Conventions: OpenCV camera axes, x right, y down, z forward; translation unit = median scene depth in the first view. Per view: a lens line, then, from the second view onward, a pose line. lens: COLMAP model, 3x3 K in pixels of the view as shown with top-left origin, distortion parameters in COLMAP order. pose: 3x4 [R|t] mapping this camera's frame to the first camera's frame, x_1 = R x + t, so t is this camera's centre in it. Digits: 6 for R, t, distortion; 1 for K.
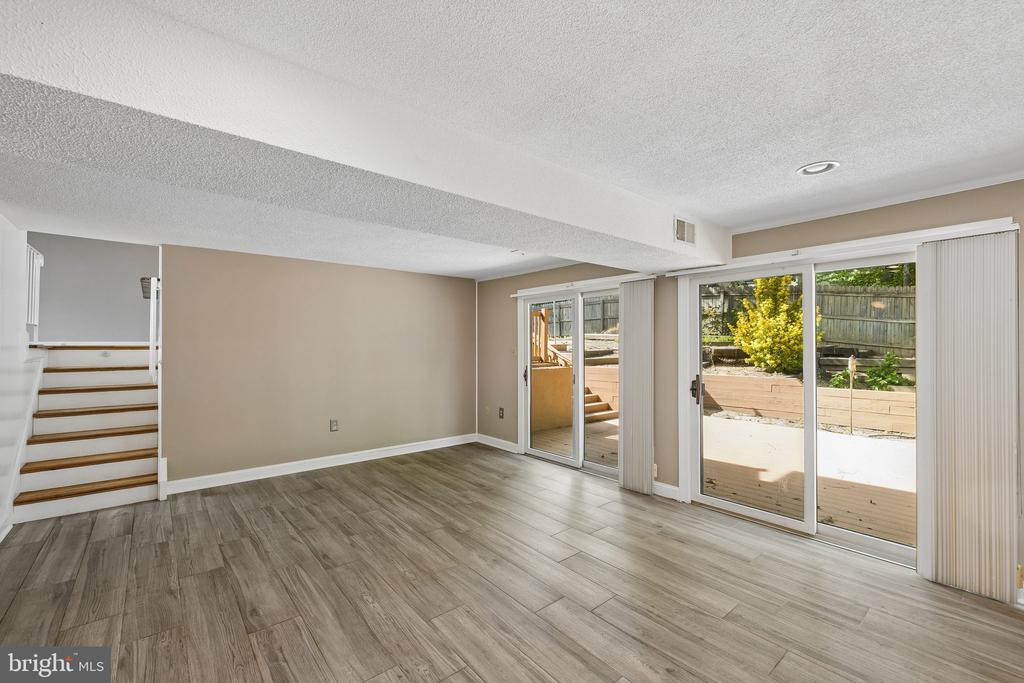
lens RADIAL K [[432.0, 0, 505.0], [0, 432.0, 340.5], [0, 0, 1]] dist [-0.003650, -0.000859]
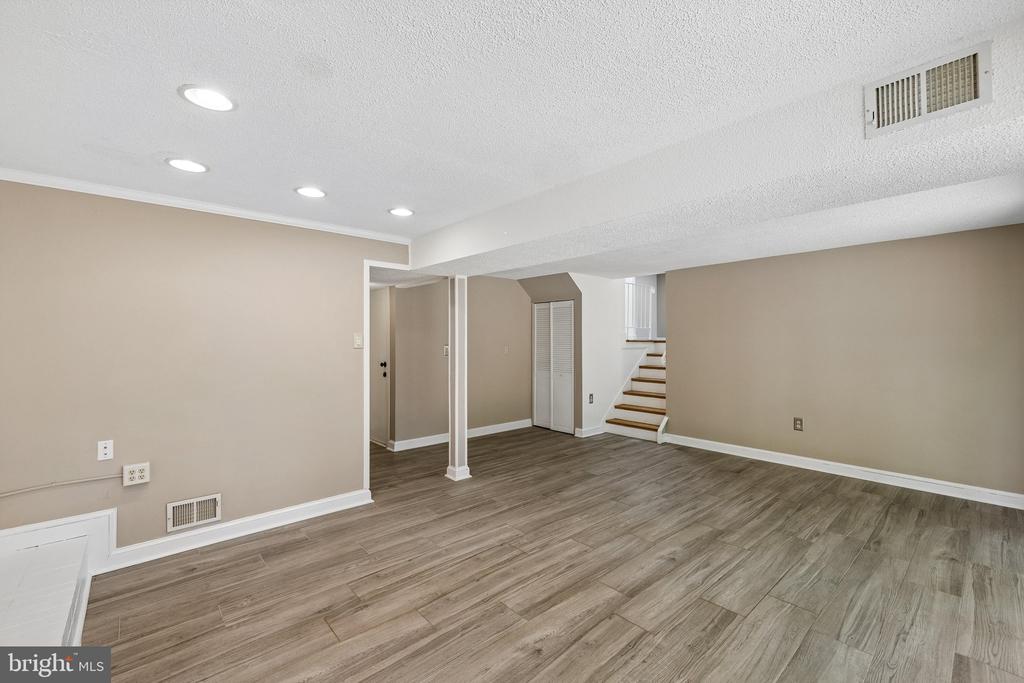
lens RADIAL K [[432.0, 0, 505.0], [0, 432.0, 338.5], [0, 0, 1]] dist [-0.003650, -0.000859]
pose [[0.026899, -0.003242, -0.999633, 0.738954], [0.012928, 0.999912, -0.002895, 0.004286], [0.999555, -0.012845, 0.026938, 0.464670]]
